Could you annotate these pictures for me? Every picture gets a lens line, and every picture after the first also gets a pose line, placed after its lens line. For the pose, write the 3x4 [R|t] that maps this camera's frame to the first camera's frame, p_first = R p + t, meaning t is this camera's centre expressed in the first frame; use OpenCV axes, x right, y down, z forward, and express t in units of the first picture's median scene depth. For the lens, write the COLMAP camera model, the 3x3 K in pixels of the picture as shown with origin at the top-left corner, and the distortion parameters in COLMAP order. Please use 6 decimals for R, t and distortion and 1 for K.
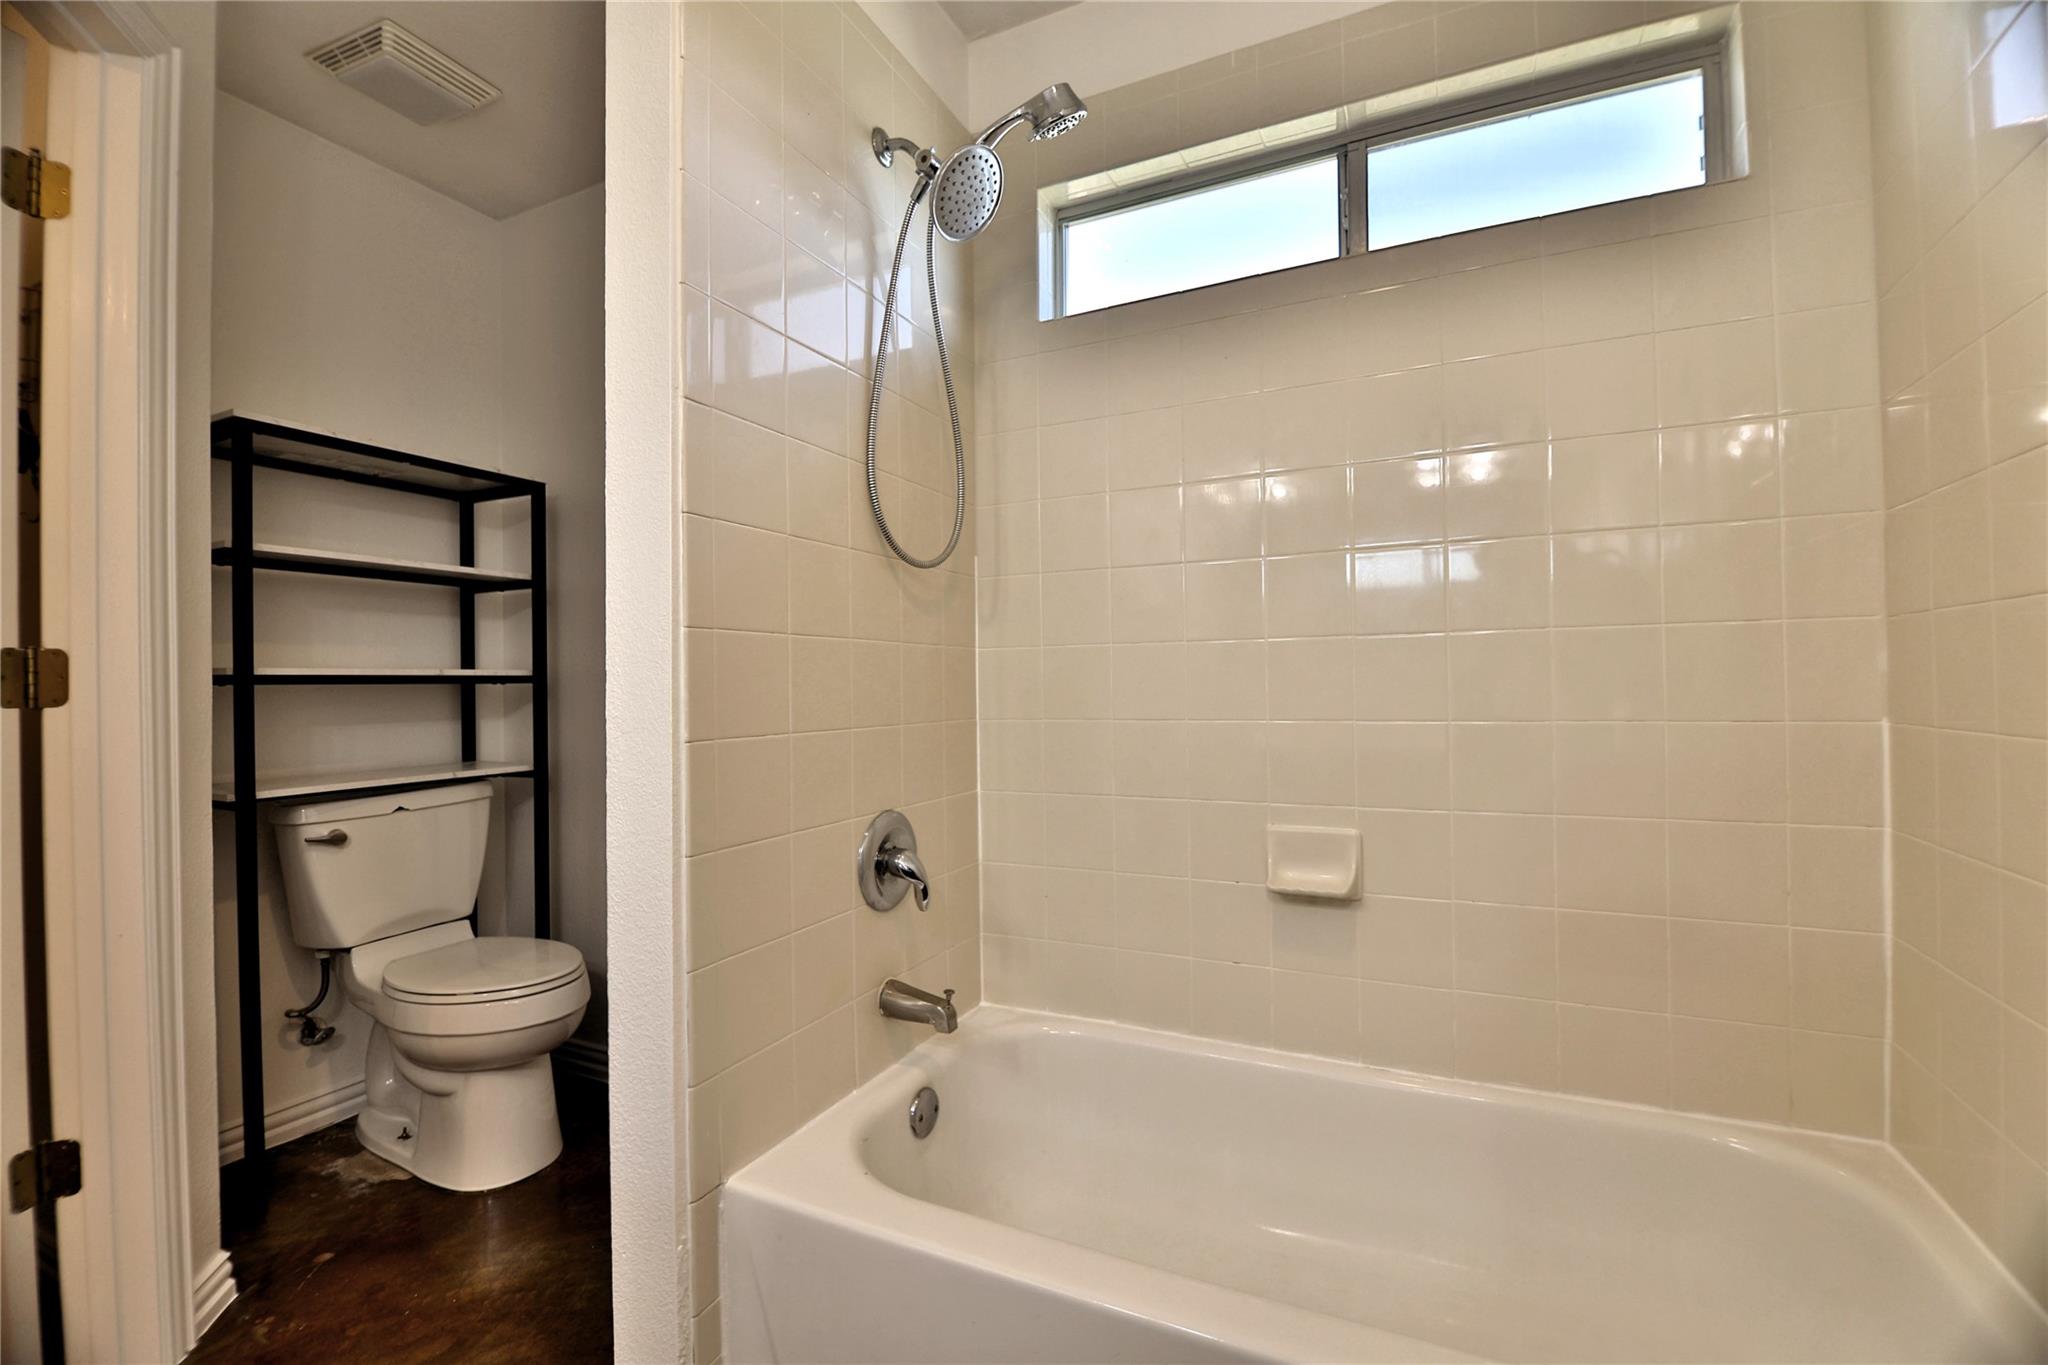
lens RADIAL K [[868.0, 0, 1021.4], [0, 868.0, 685.0], [0, 0, 1]] dist [0.001021, -0.010503]
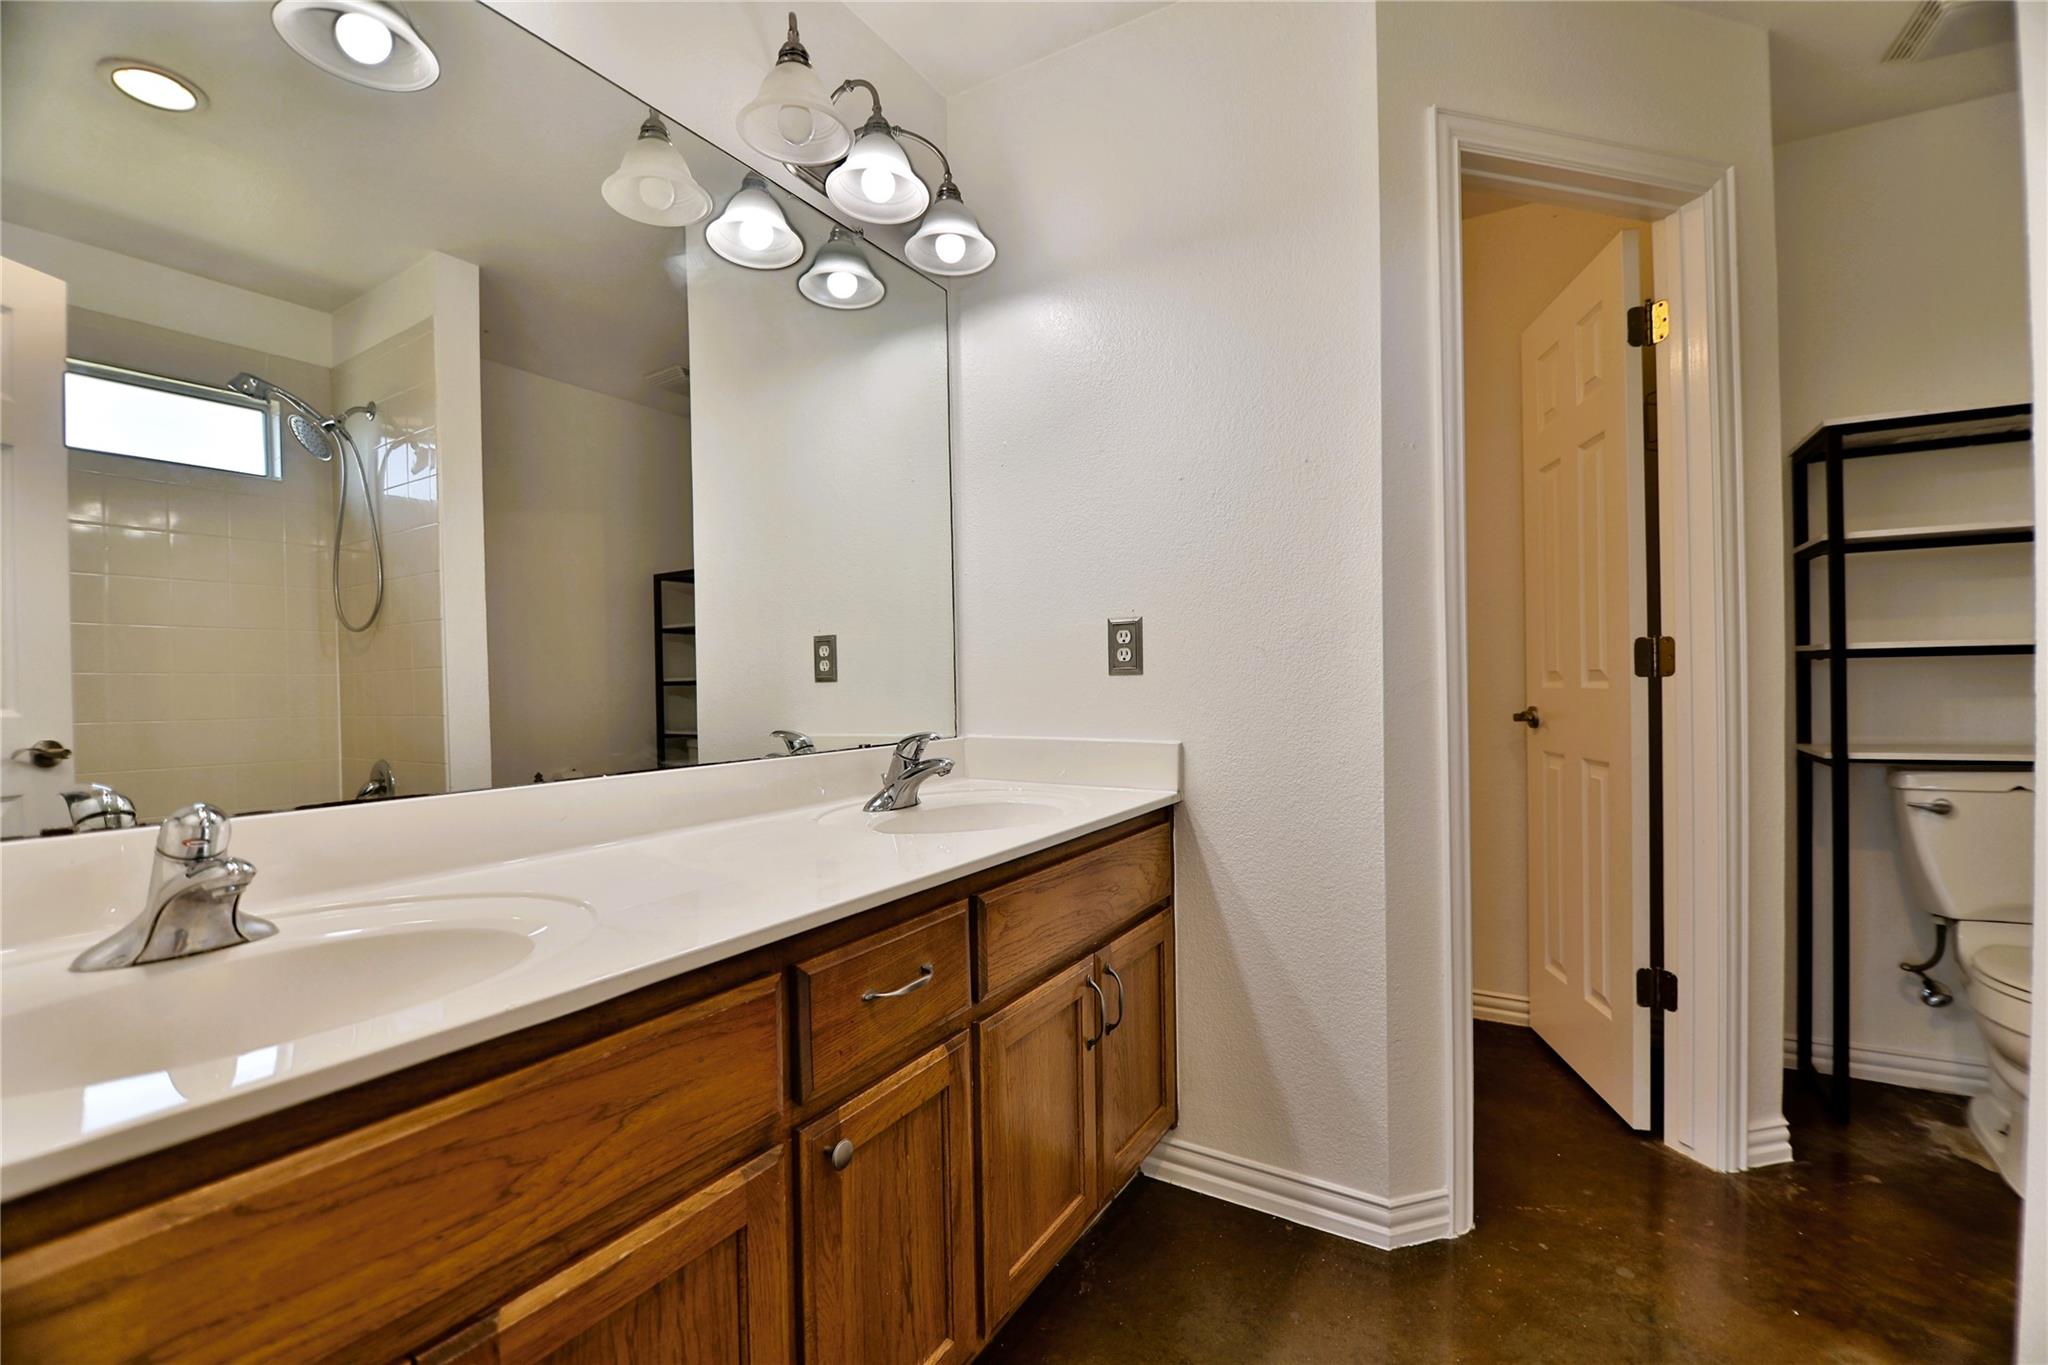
lens RADIAL K [[868.0, 0, 1021.4], [0, 868.0, 685.0], [0, 0, 1]] dist [0.001021, -0.010503]
pose [[-0.106427, 0.017297, -0.994170, 0.328994], [0.019352, 0.999695, 0.015322, -0.002644], [0.994132, -0.017608, -0.106729, 0.038527]]
